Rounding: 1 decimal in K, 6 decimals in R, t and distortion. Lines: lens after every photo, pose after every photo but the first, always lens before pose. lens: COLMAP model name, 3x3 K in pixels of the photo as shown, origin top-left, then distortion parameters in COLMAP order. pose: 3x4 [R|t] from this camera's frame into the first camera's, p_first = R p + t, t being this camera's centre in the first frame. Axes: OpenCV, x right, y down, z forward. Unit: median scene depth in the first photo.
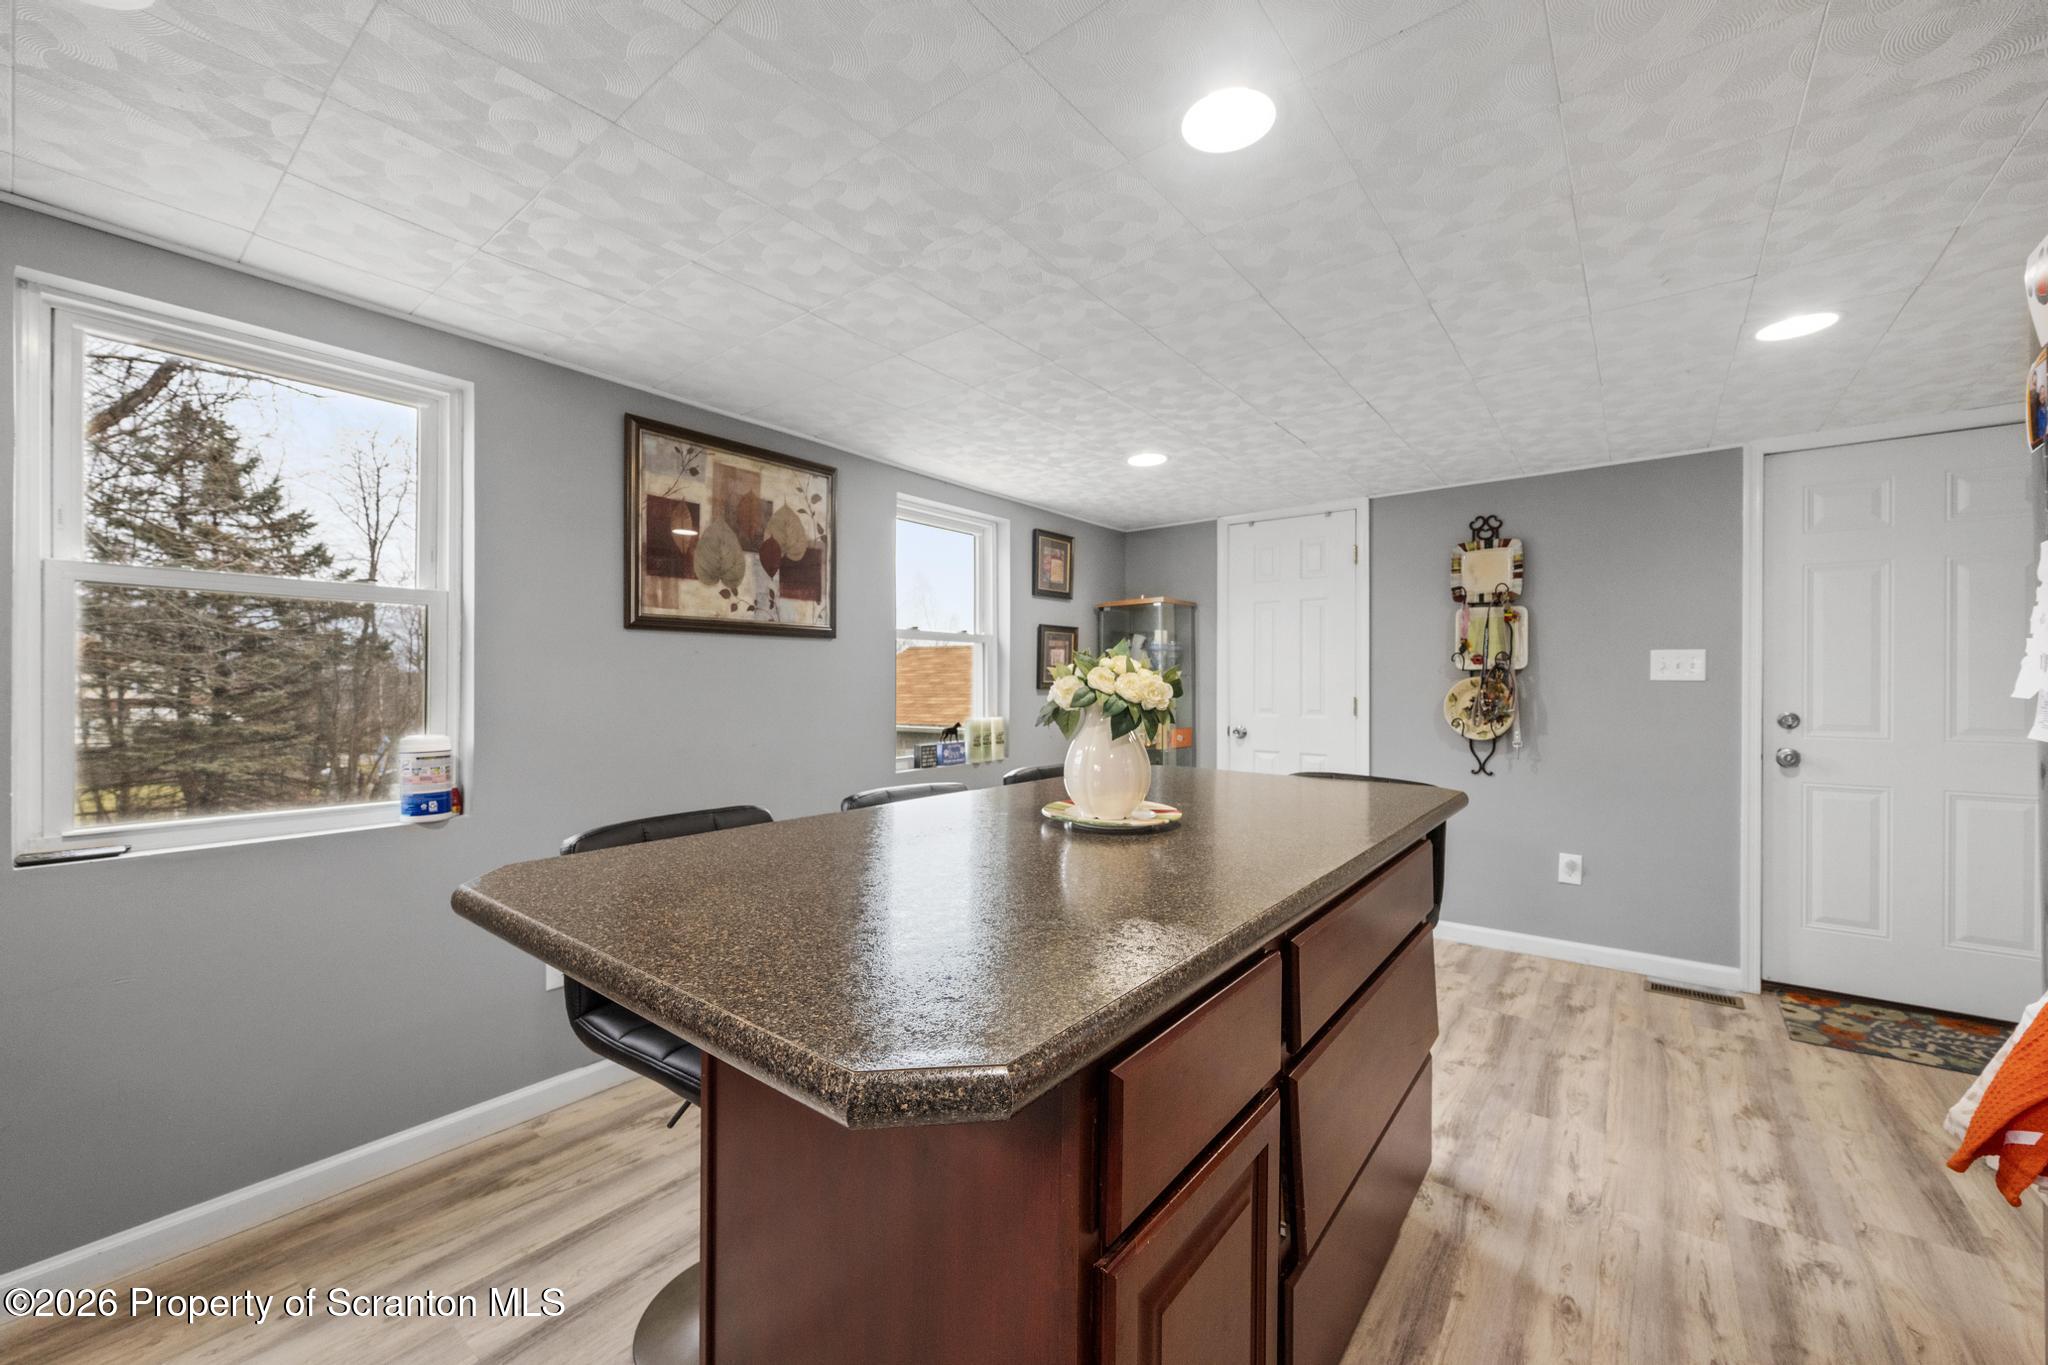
lens RADIAL K [[805.5, 0, 1028.1], [0, 805.5, 673.4], [0, 0, 1]] dist [-0.001916, -0.000139]
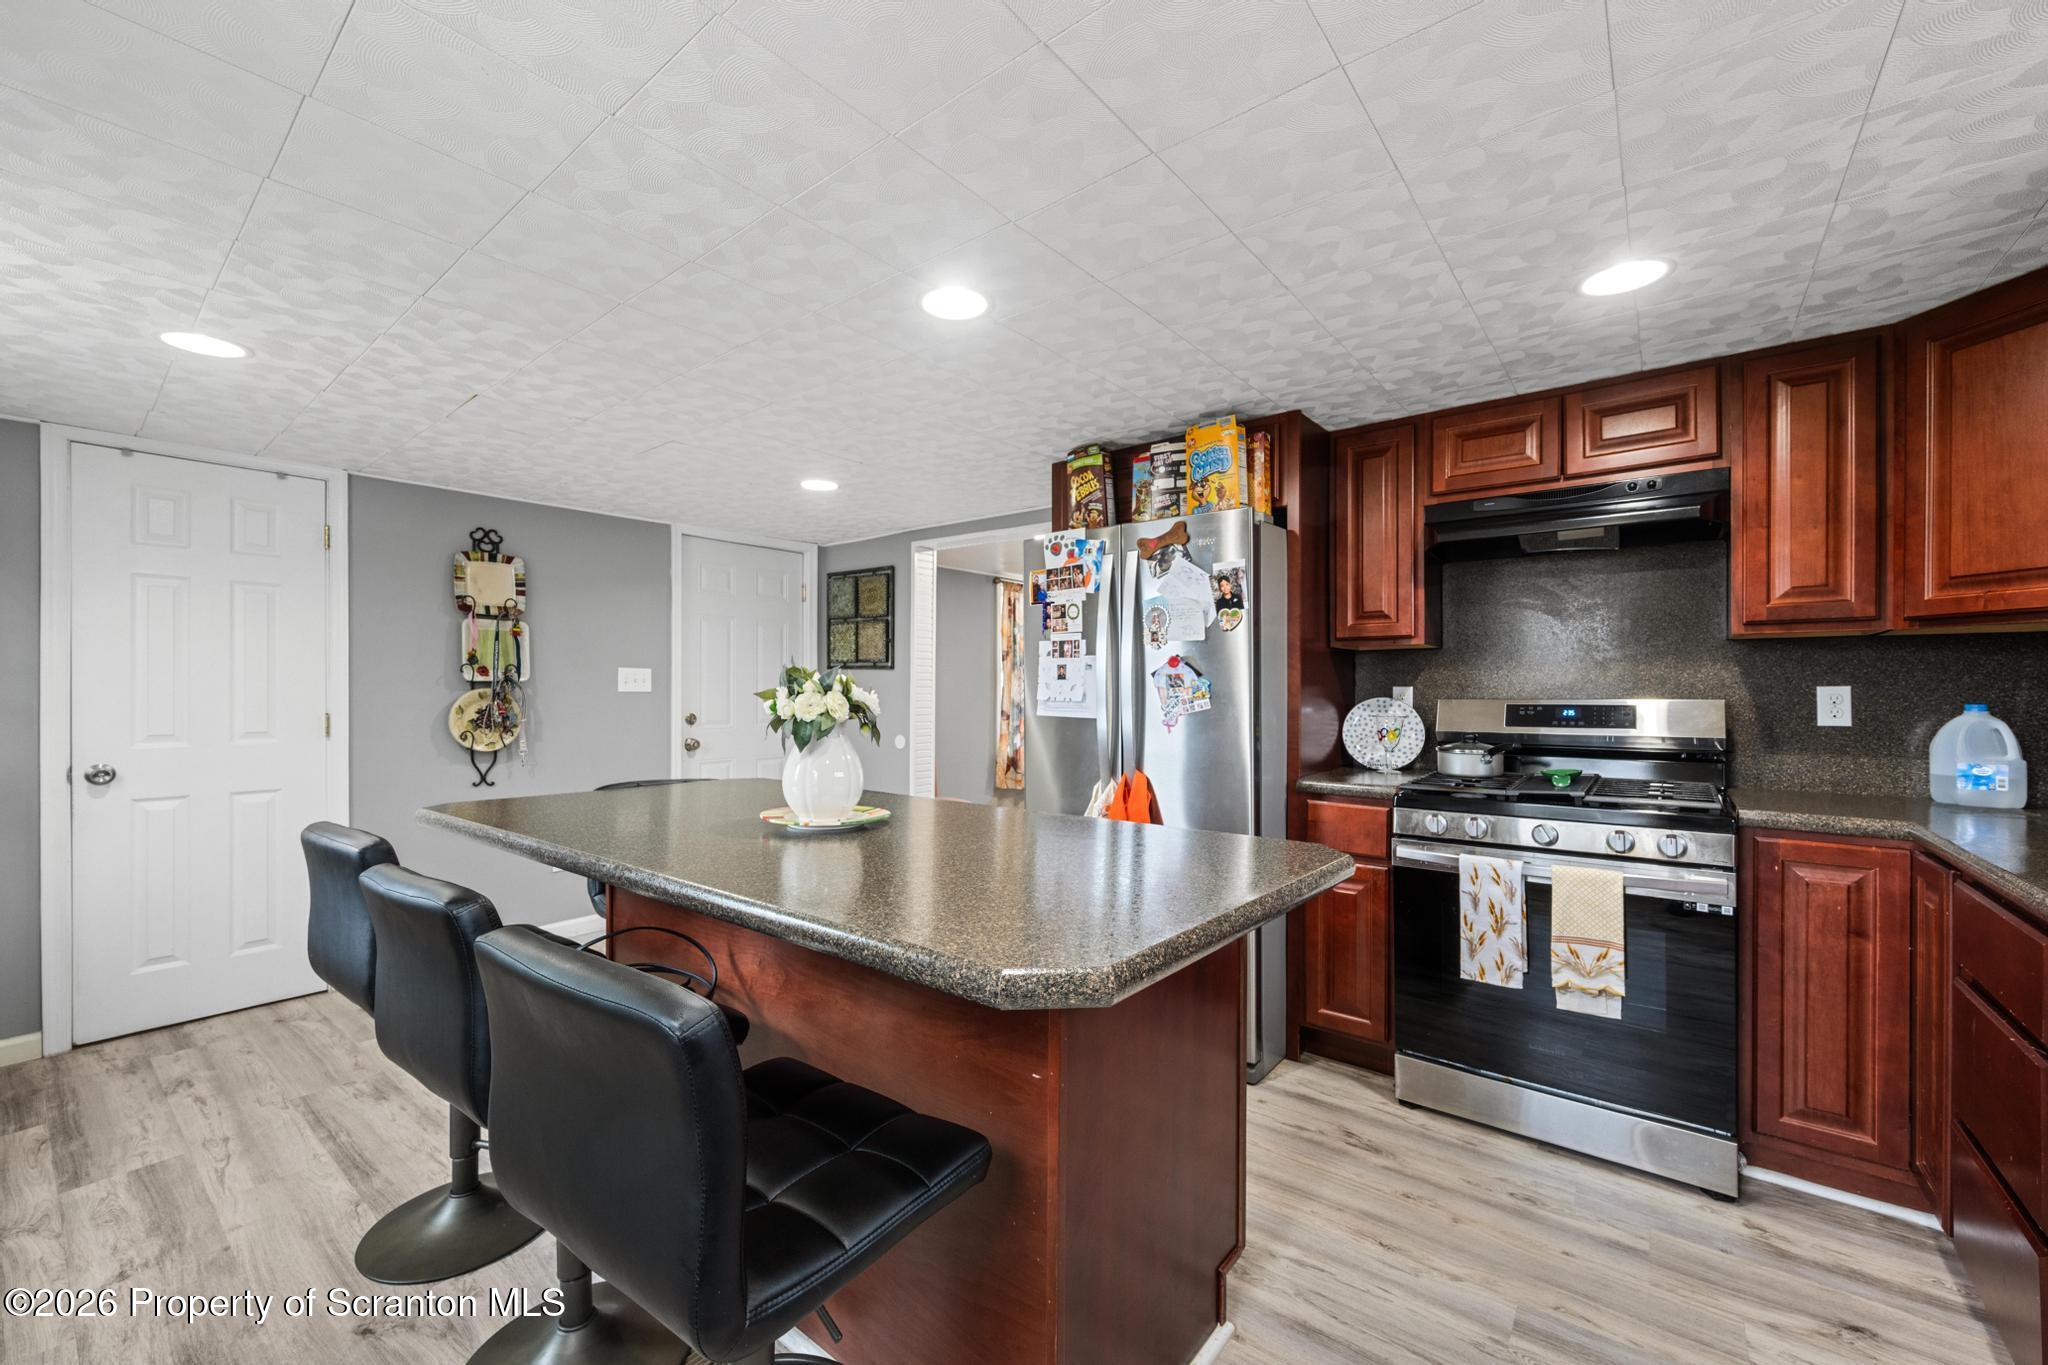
lens RADIAL K [[805.5, 0, 1029.5], [0, 805.5, 693.1], [0, 0, 1]] dist [-0.001916, -0.000139]
pose [[0.005519, -0.003325, 0.999979, -0.527015], [-0.008130, 0.999961, 0.003369, 0.001204], [-0.999952, -0.008149, 0.005492, 0.379843]]
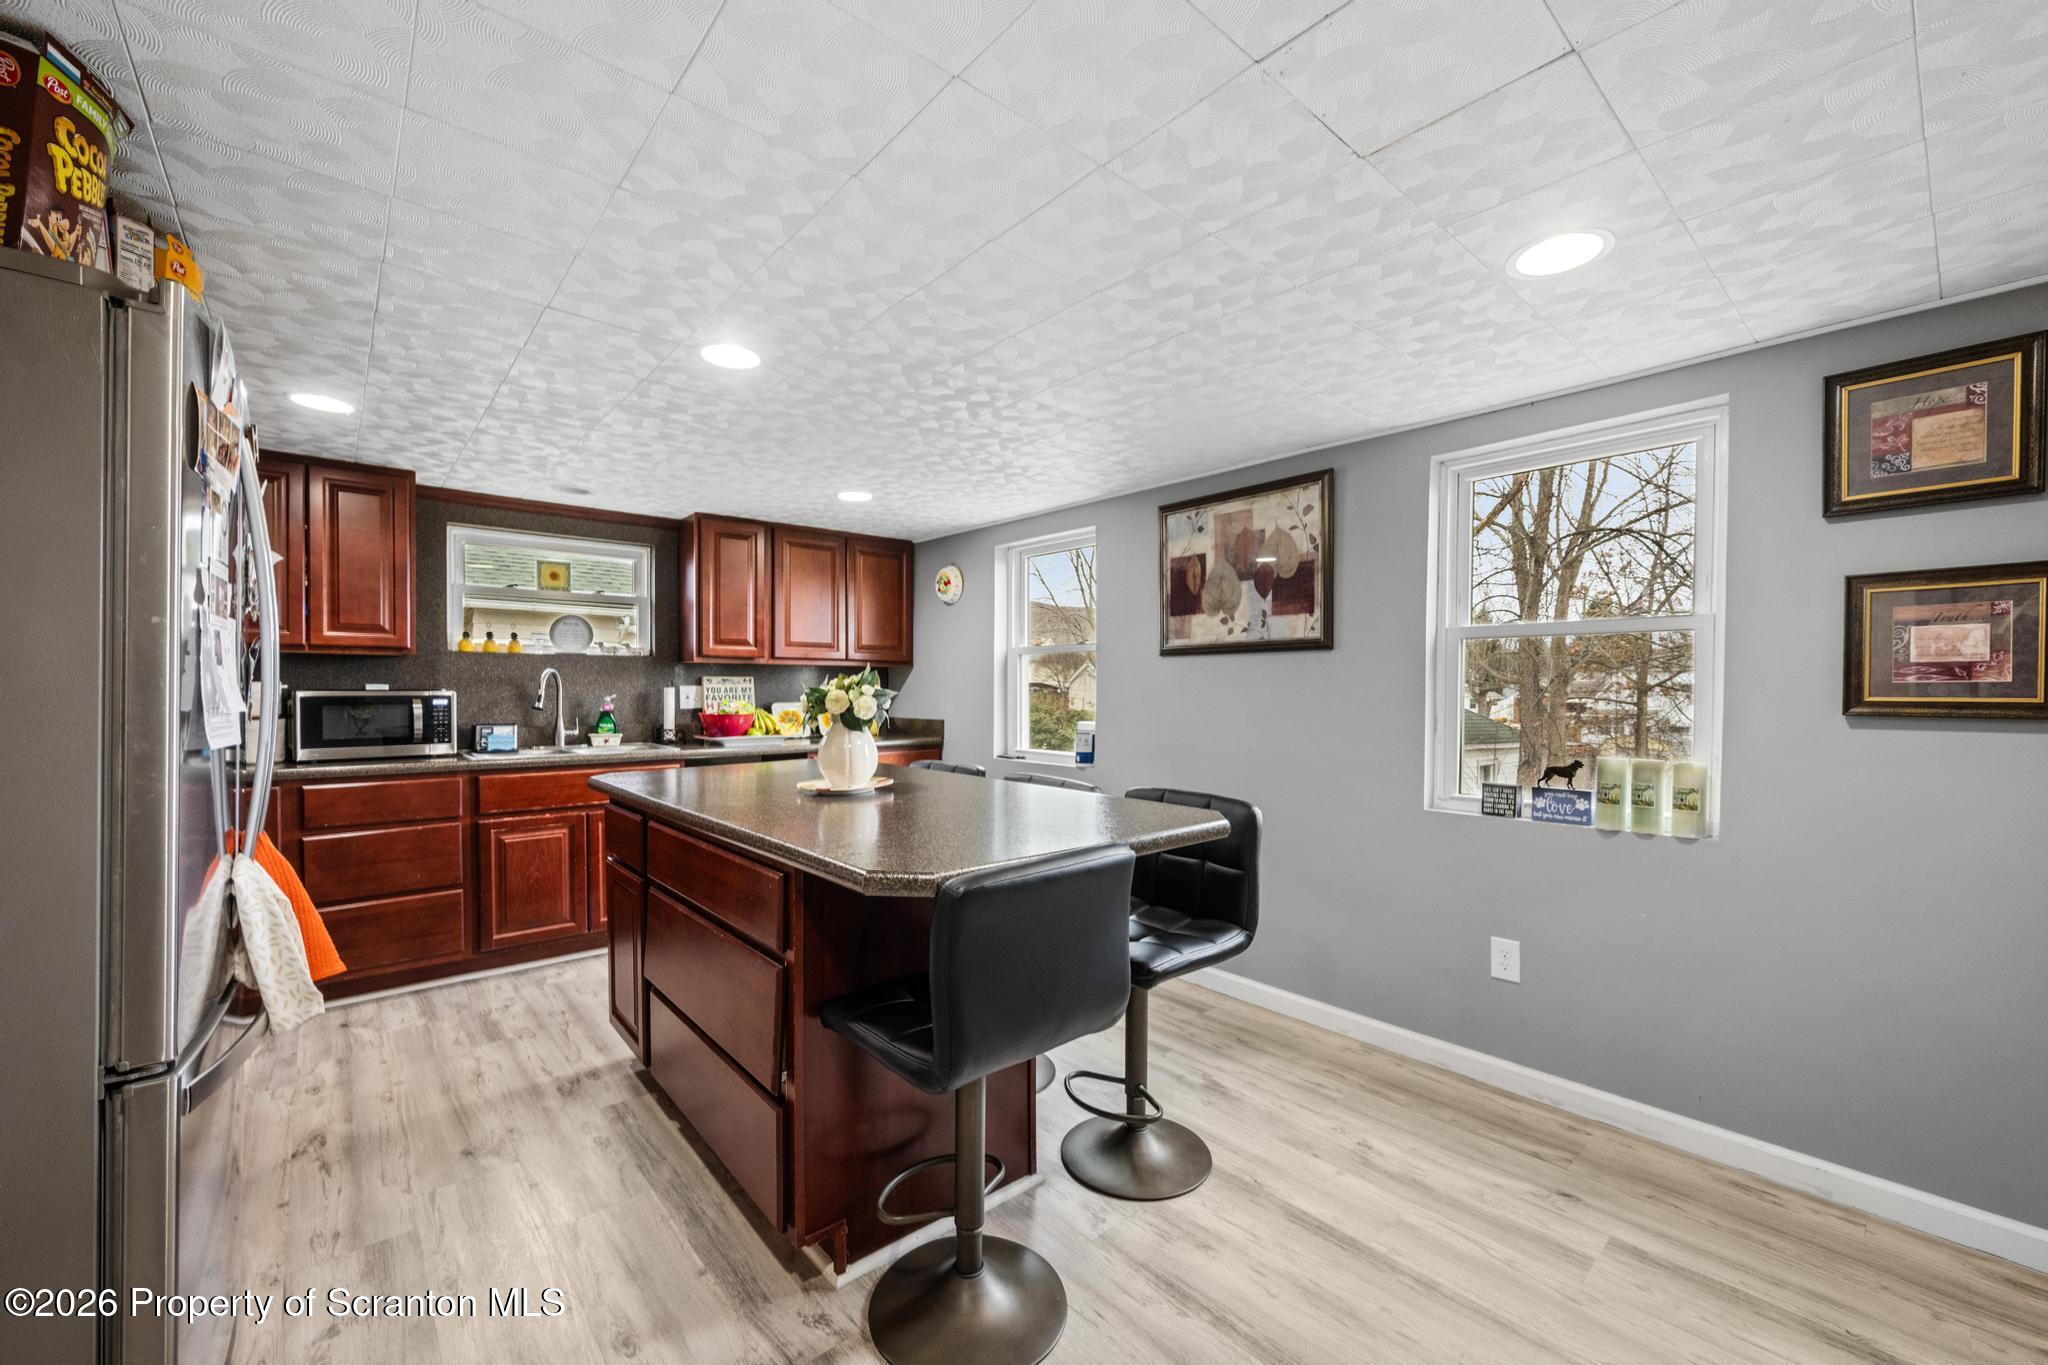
lens RADIAL K [[805.5, 0, 1020.7], [0, 805.5, 693.8], [0, 0, 1]] dist [-0.001916, -0.000139]
pose [[-0.200958, 0.002646, -0.979596, 0.776985], [0.004601, 0.999988, 0.001758, 0.005915], [0.979589, -0.004154, -0.200968, 0.849447]]
